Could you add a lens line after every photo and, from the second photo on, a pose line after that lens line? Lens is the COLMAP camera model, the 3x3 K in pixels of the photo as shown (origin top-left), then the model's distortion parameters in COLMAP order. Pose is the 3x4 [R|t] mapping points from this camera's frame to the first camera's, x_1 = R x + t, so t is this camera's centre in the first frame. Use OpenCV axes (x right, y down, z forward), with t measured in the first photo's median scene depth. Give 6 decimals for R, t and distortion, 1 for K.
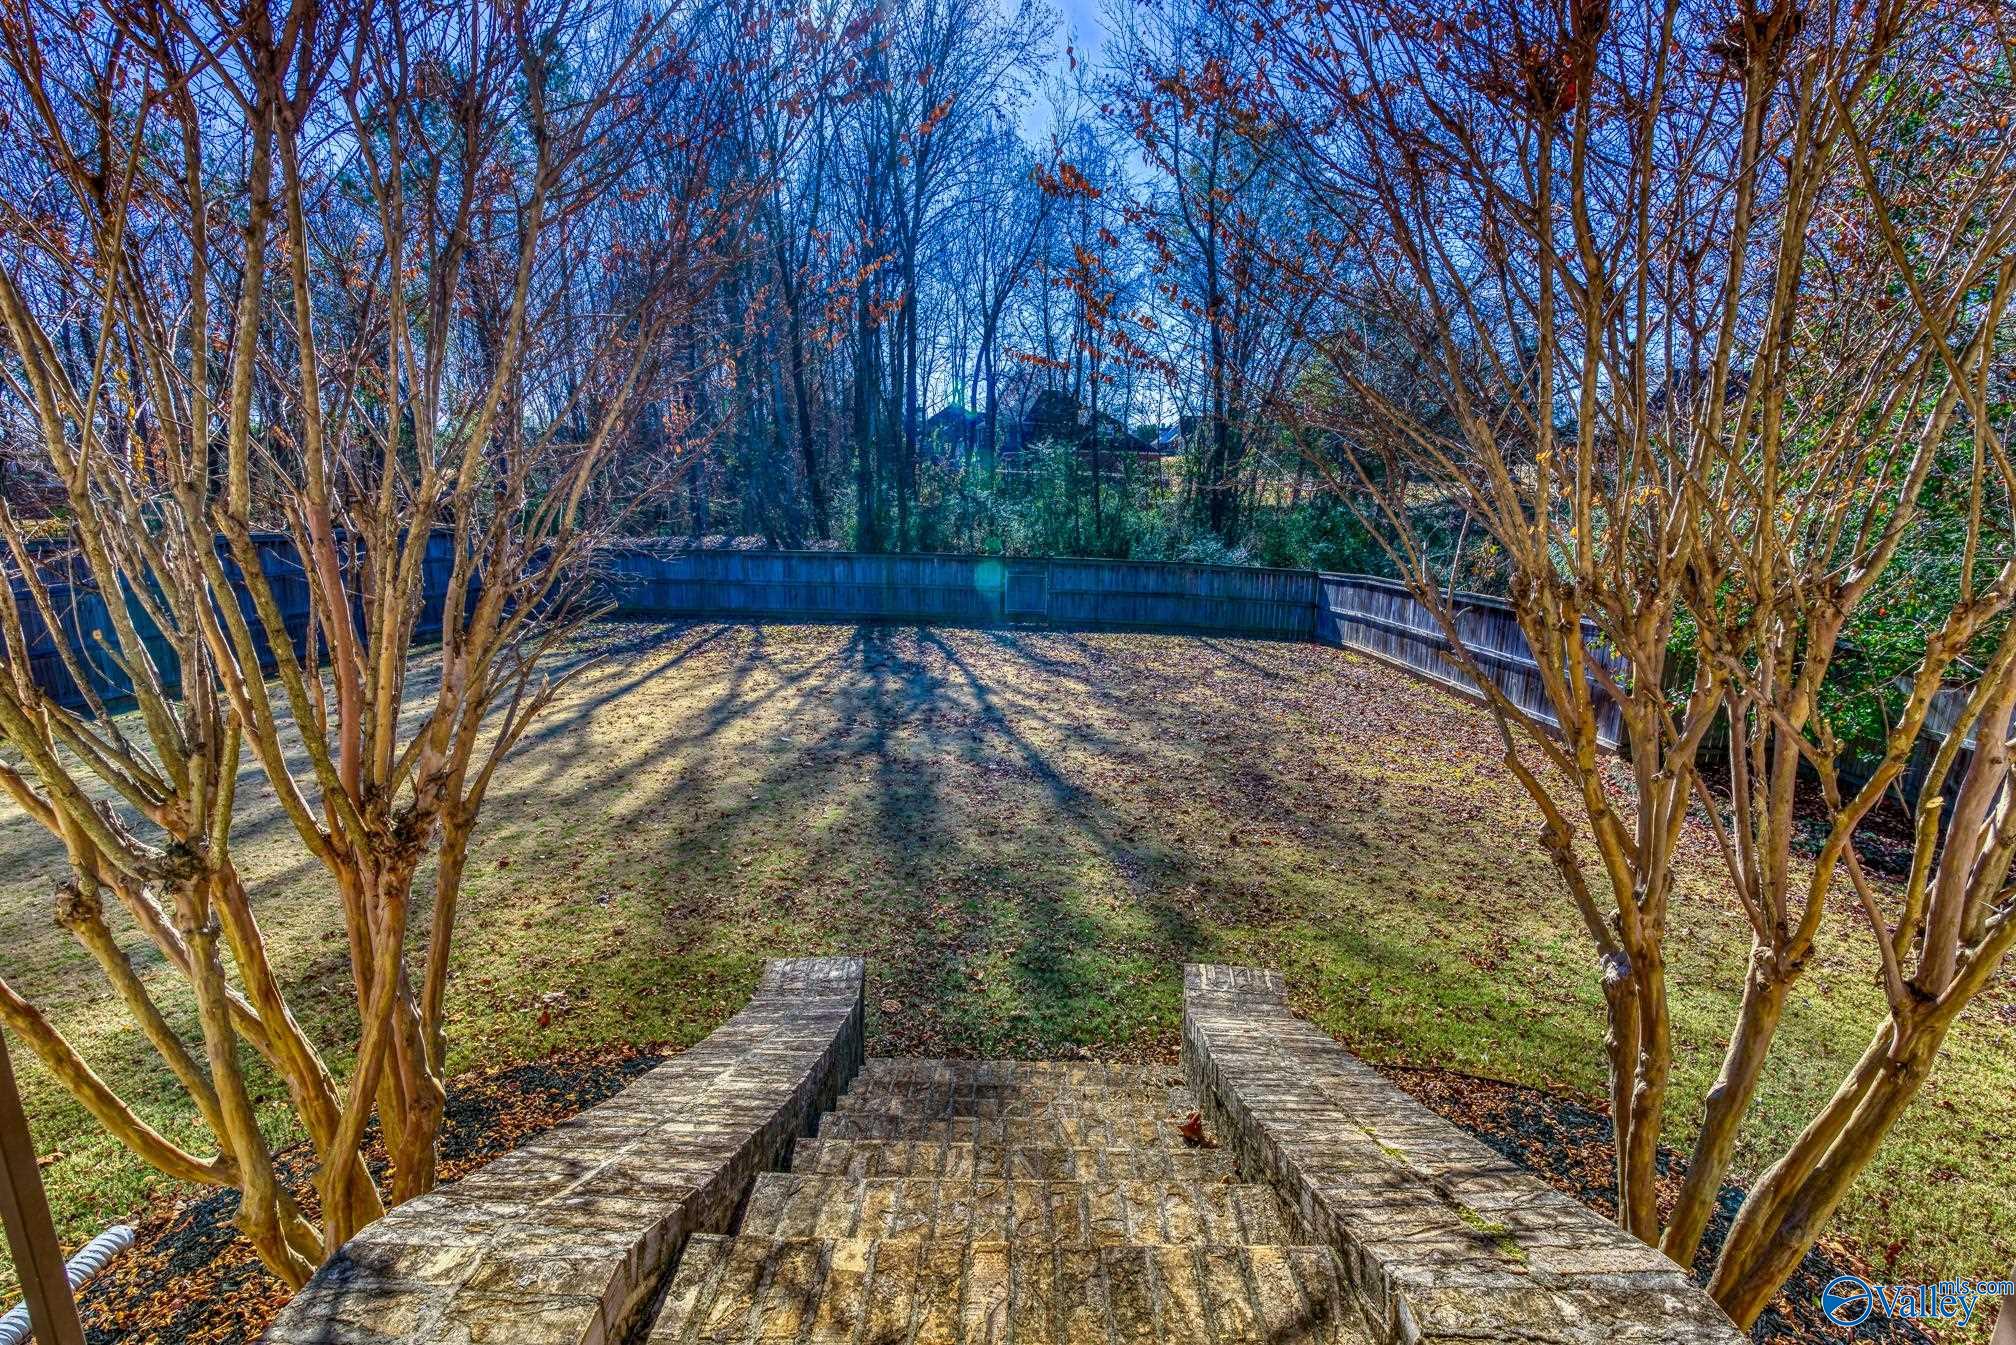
lens RADIAL K [[892.0, 0, 1026.0], [0, 892.0, 663.7], [0, 0, 1]] dist [-0.027382, 0.005181]
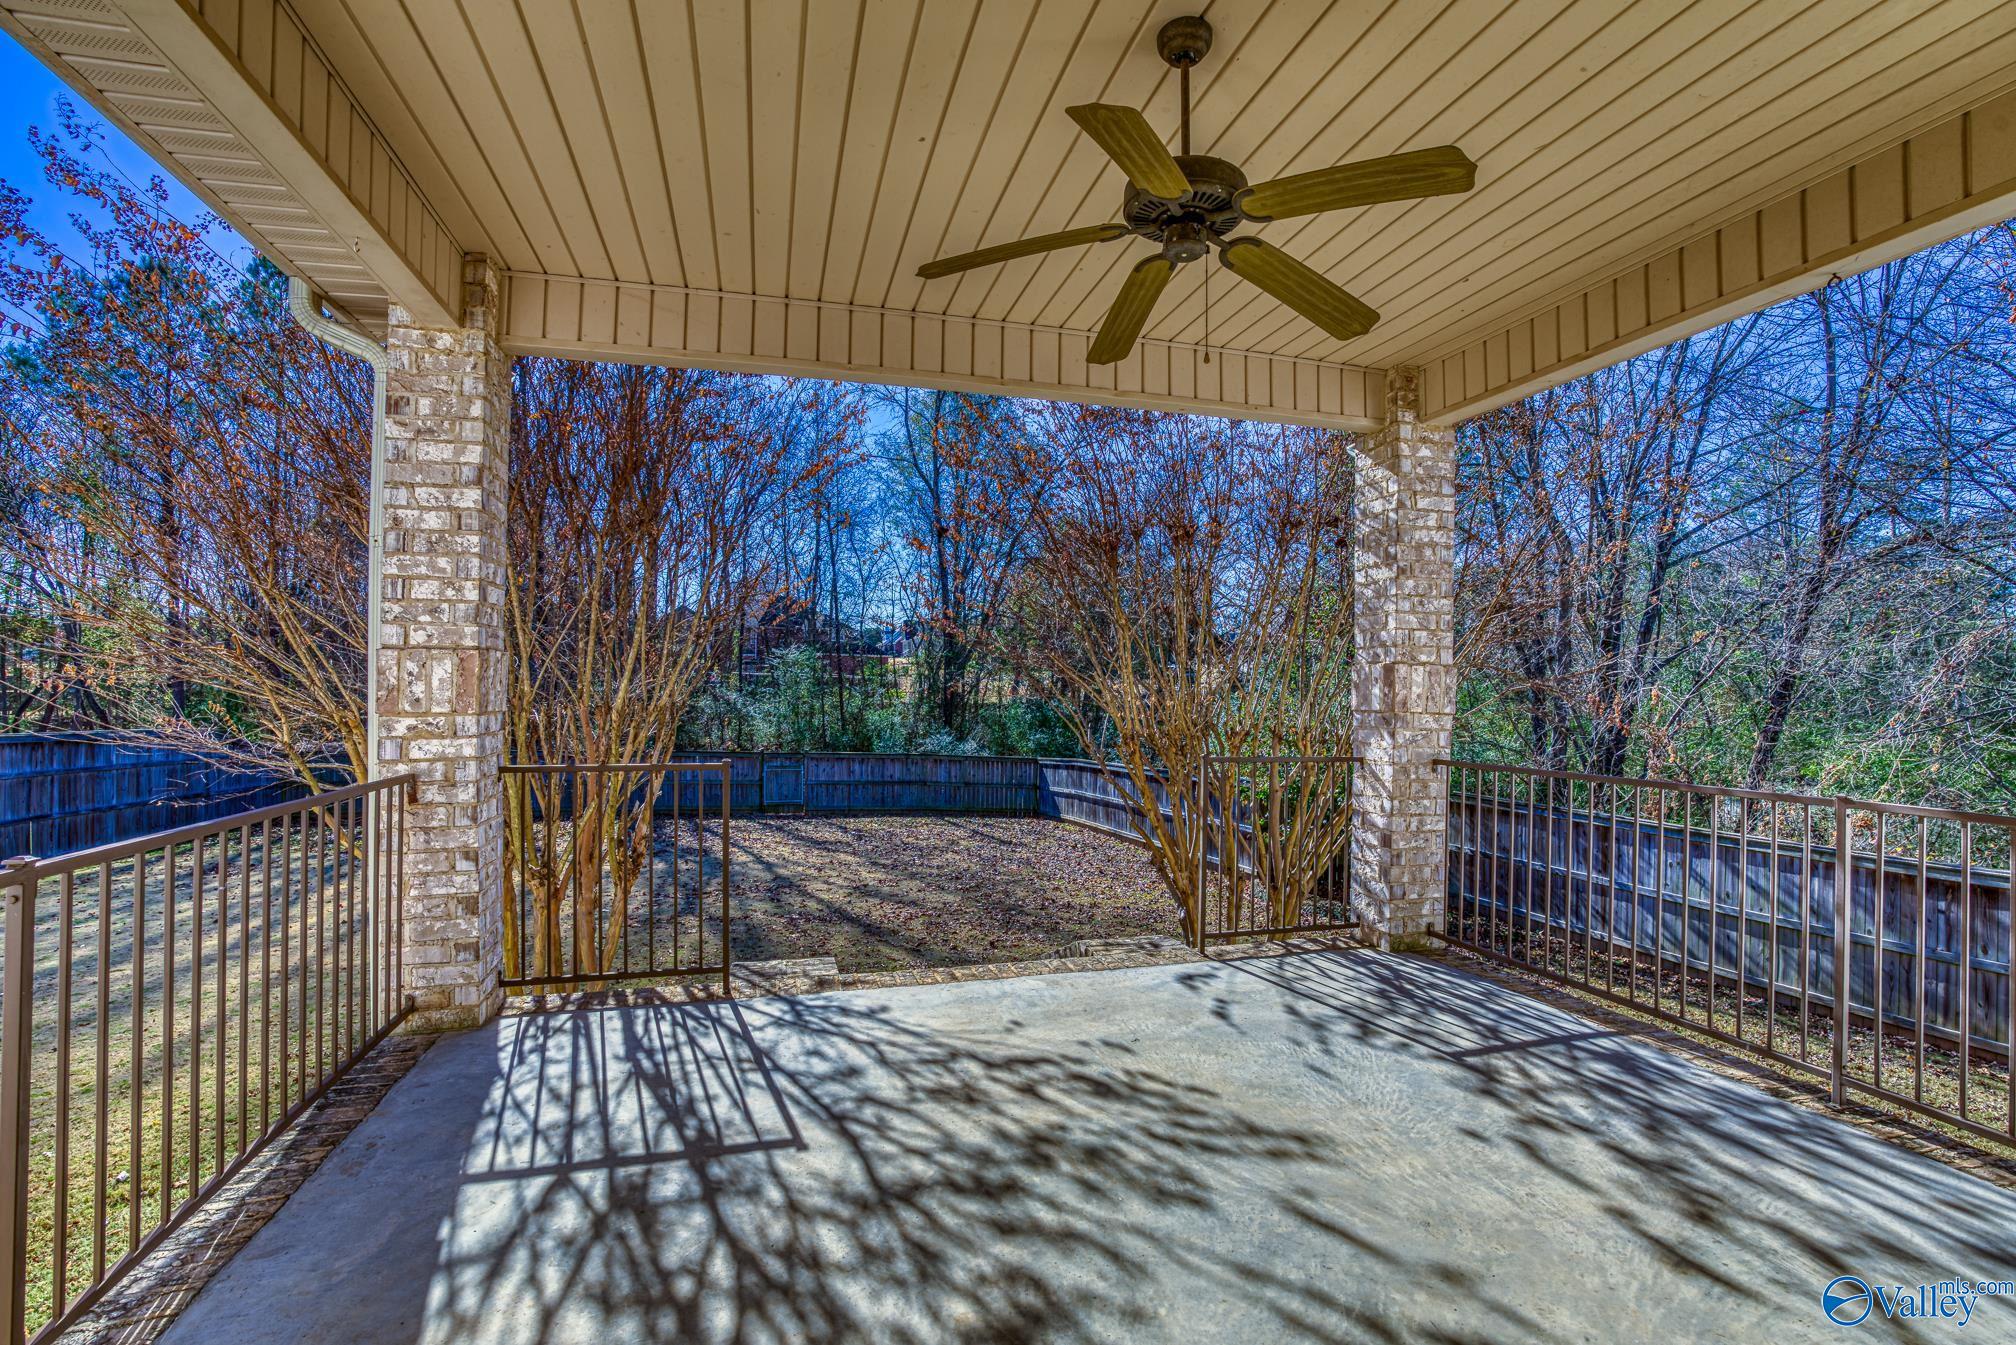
lens RADIAL K [[892.0, 0, 1006.9], [0, 892.0, 674.9], [0, 0, 1]] dist [-0.027382, 0.005181]
pose [[0.959926, -0.003134, 0.280237, -0.049492], [0.061084, 0.978237, -0.198297, 0.024948], [-0.273517, 0.207468, 0.939226, -0.145530]]
